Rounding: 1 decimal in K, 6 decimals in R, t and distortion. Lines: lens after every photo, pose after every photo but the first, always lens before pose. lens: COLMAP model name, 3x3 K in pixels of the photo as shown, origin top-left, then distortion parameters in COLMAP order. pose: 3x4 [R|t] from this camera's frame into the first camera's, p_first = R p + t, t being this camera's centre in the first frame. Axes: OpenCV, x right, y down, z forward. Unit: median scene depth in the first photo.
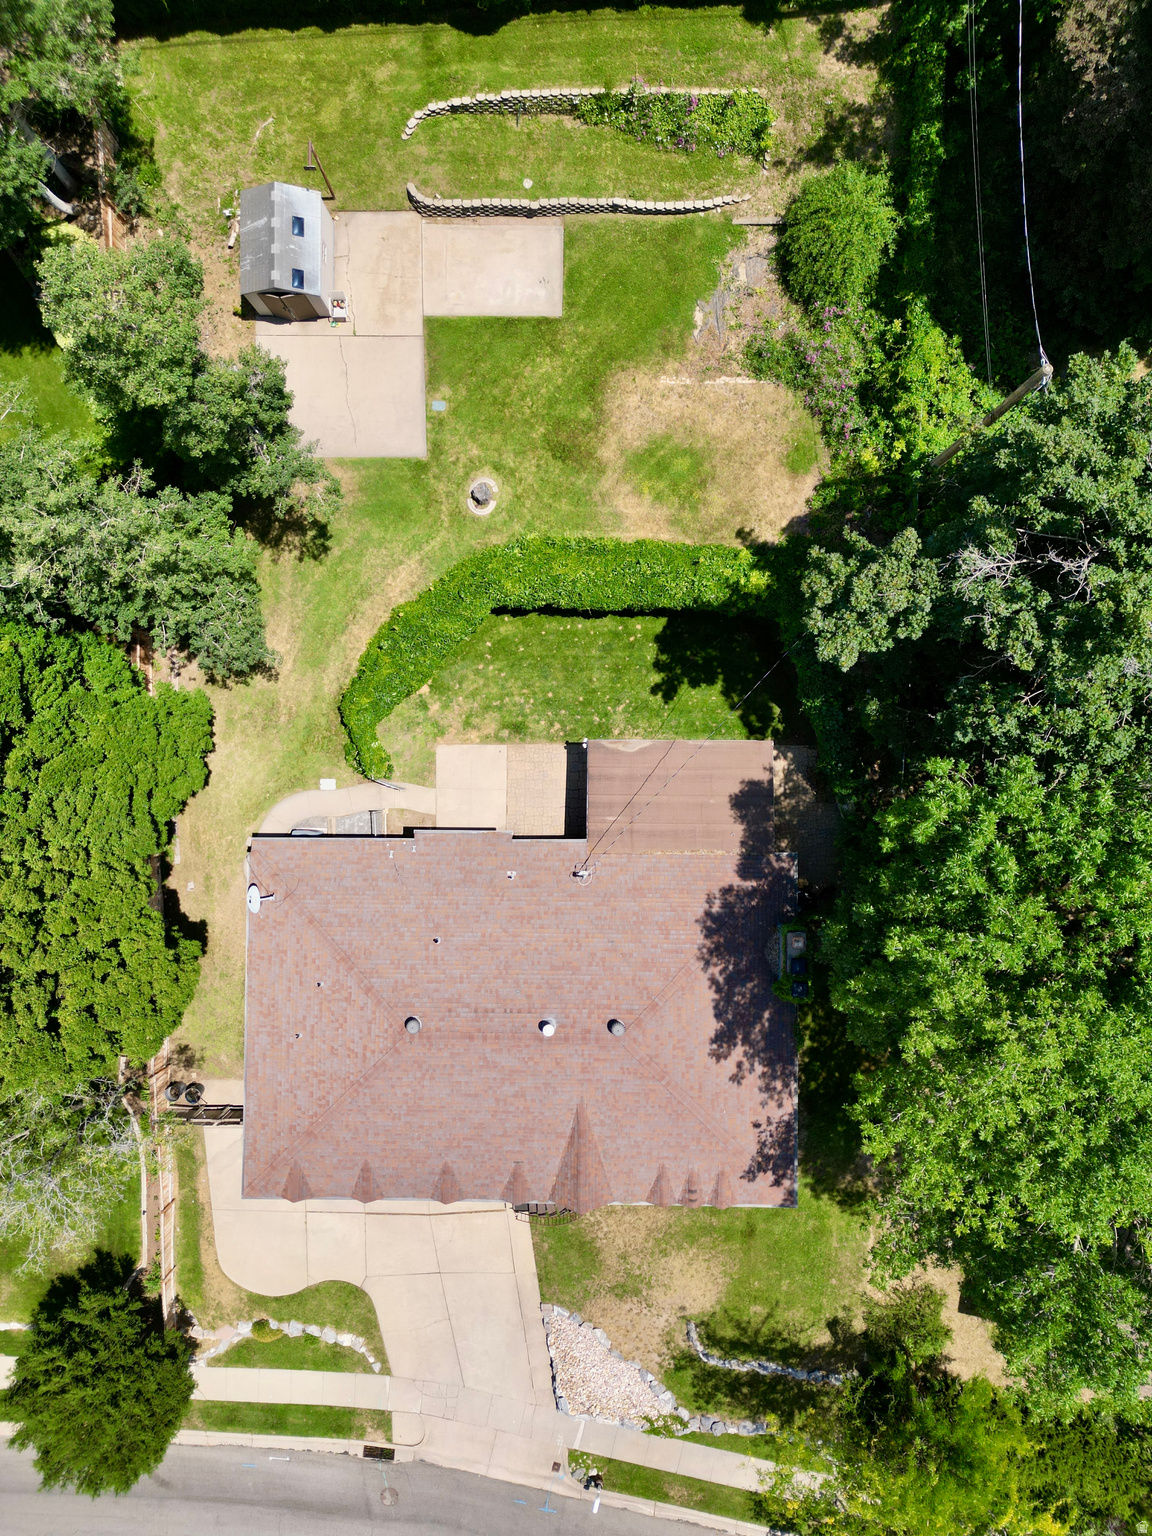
lens RADIAL K [[1078.7, 0, 567.3], [0, 1078.7, 771.9], [0, 0, 1]] dist [0.051697, -0.046726]
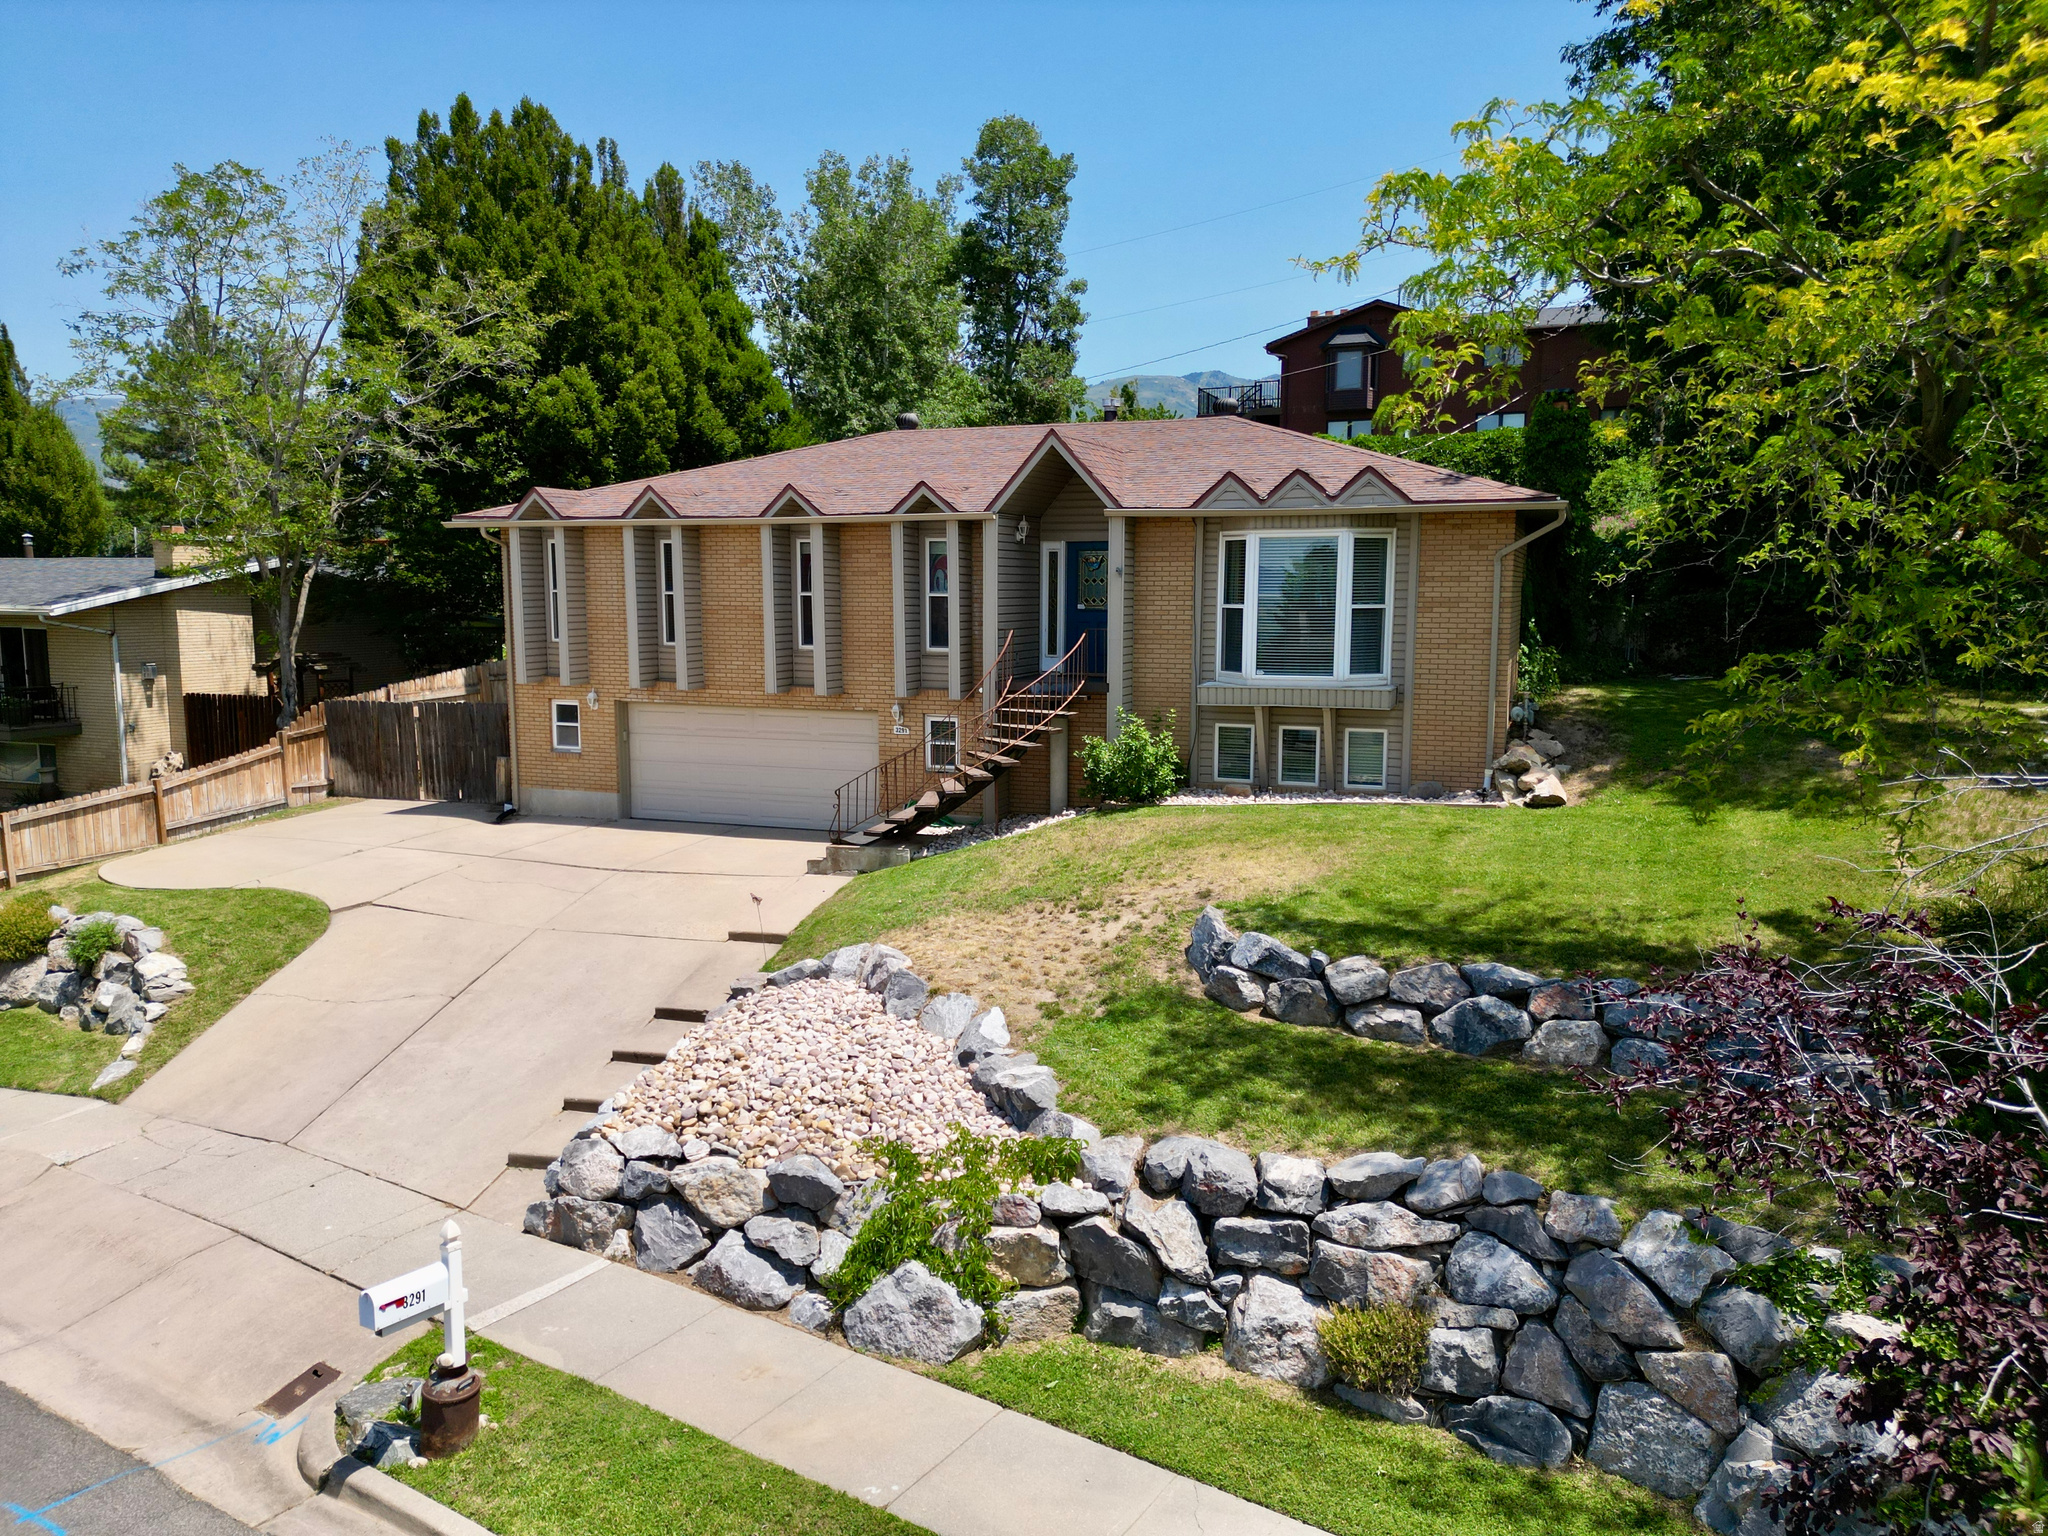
lens RADIAL K [[1433.2, 0, 1024.0], [0, 1433.2, 768.0], [0, 0, 1]] dist [0.057180, -0.062115]
pose [[0.934639, 0.060833, -0.350357, 0.188690], [-0.355322, 0.120911, -0.926891, 0.832570], [-0.014023, 0.990798, 0.134623, 0.889865]]
